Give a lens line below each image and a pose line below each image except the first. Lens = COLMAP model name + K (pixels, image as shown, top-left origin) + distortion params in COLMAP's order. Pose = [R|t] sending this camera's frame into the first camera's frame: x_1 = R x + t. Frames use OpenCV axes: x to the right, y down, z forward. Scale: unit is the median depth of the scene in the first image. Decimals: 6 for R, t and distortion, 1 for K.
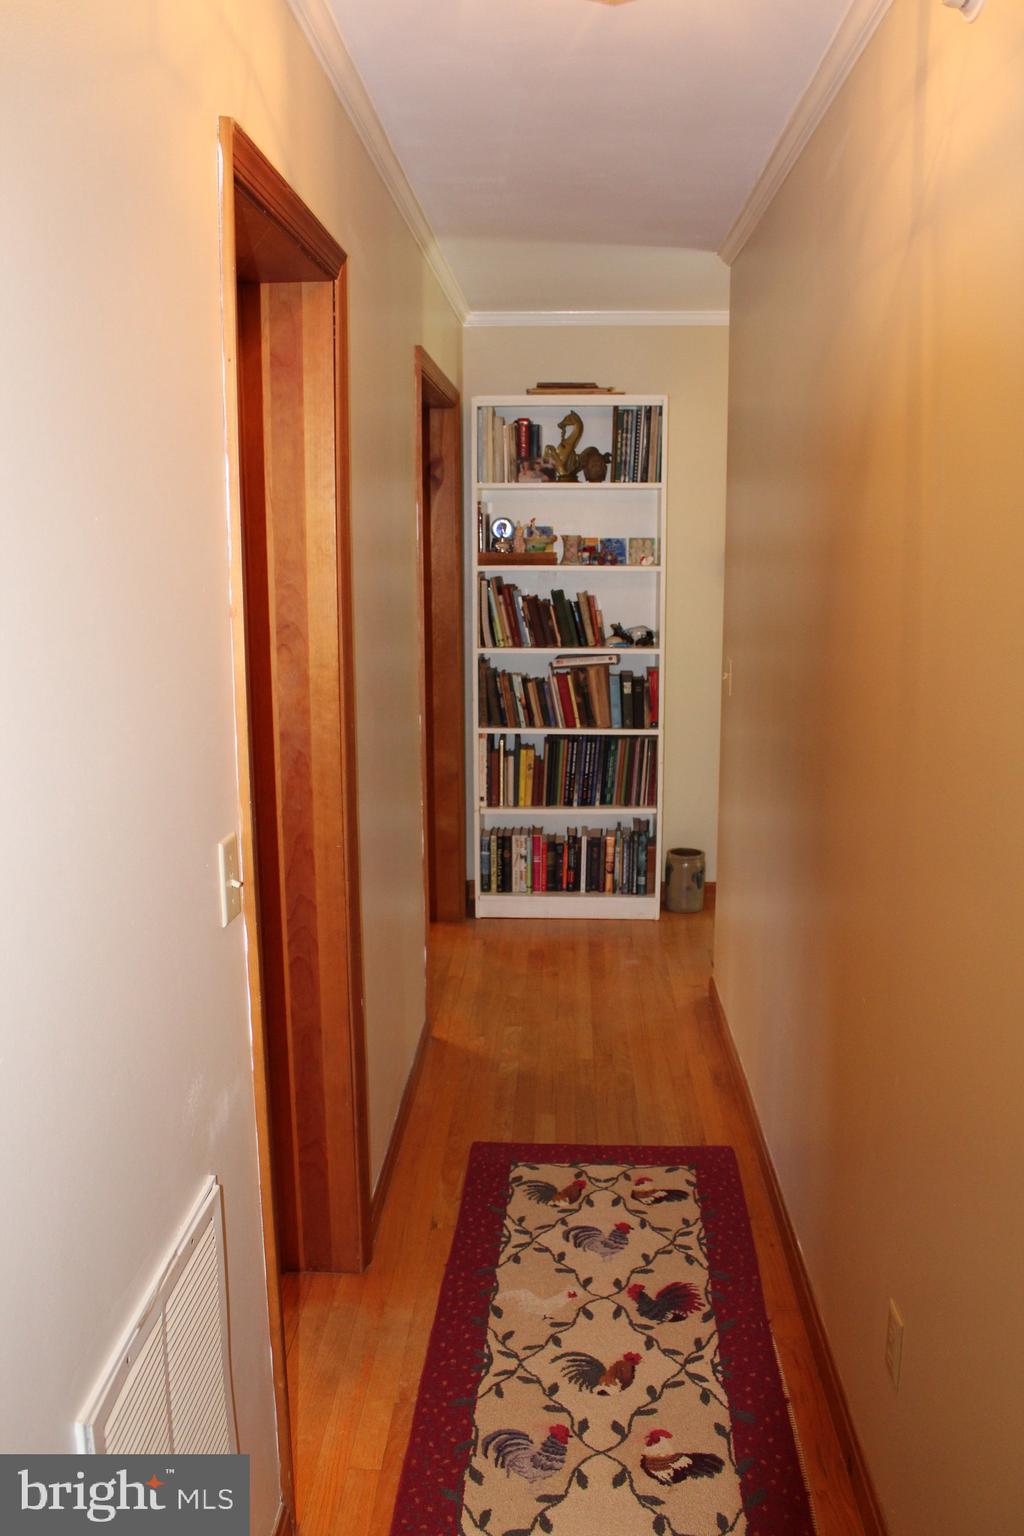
lens RADIAL K [[1287.2, 0, 512.0], [0, 1287.2, 768.0], [0, 0, 1]] dist [-0.159409, 0.142175]
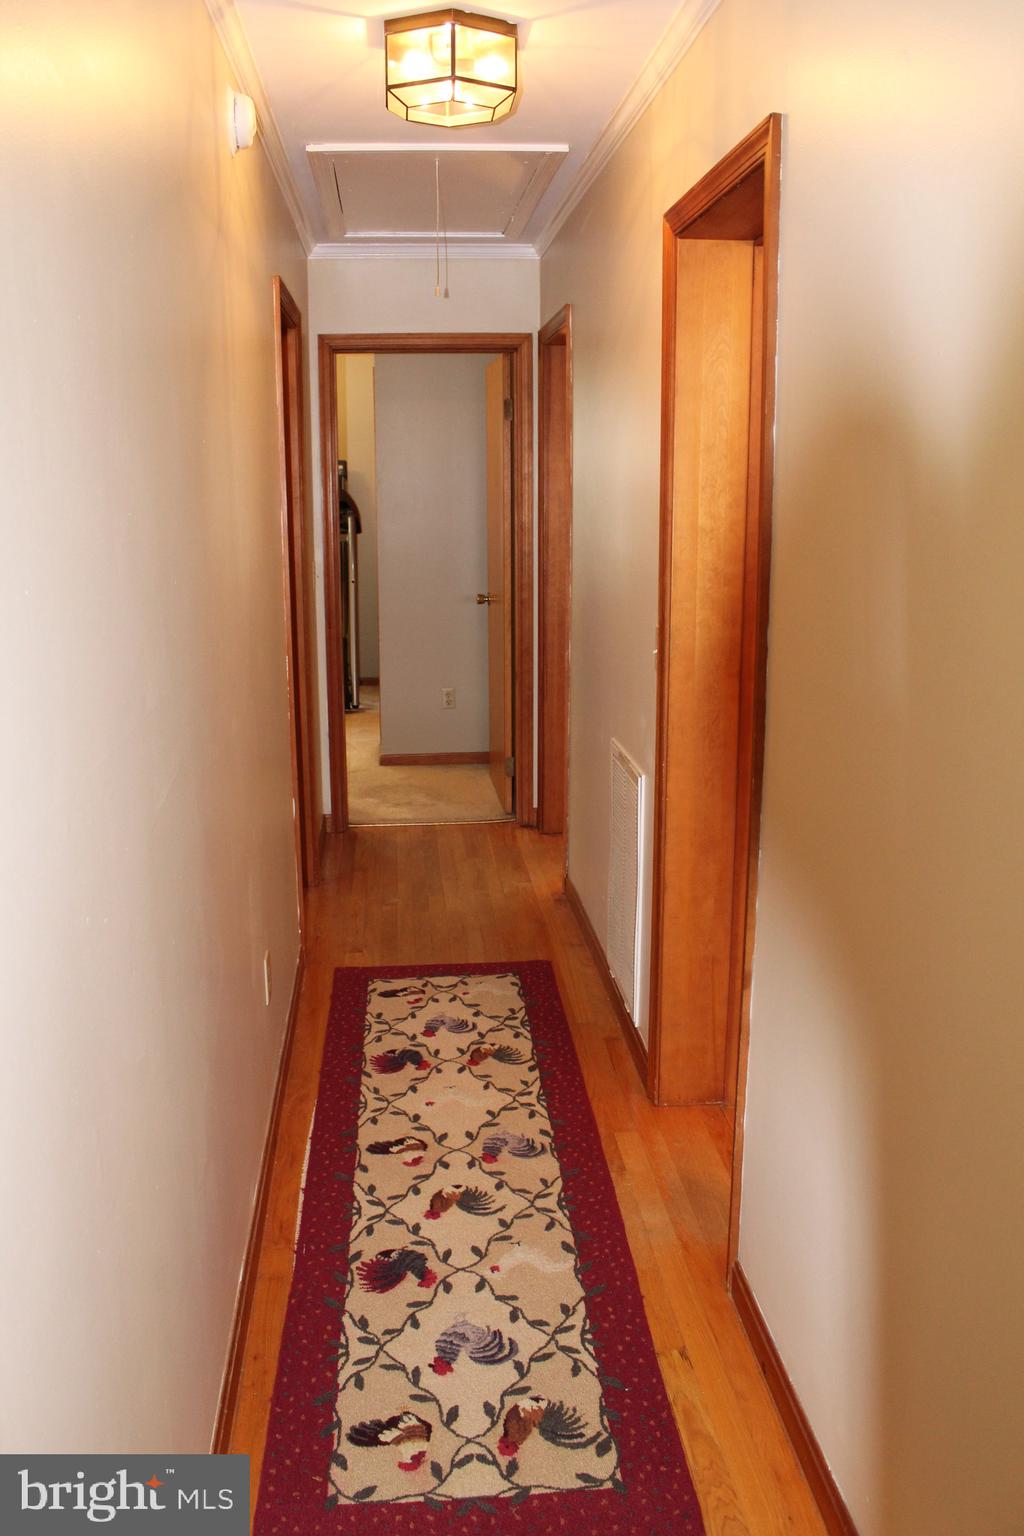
lens RADIAL K [[1287.2, 0, 512.0], [0, 1287.2, 768.0], [0, 0, 1]] dist [-0.159409, 0.142175]
pose [[-0.990288, 0.042747, -0.132300, 0.145455], [-0.014224, 0.915419, 0.402250, -0.309958], [0.138305, 0.400225, -0.905920, 1.720434]]
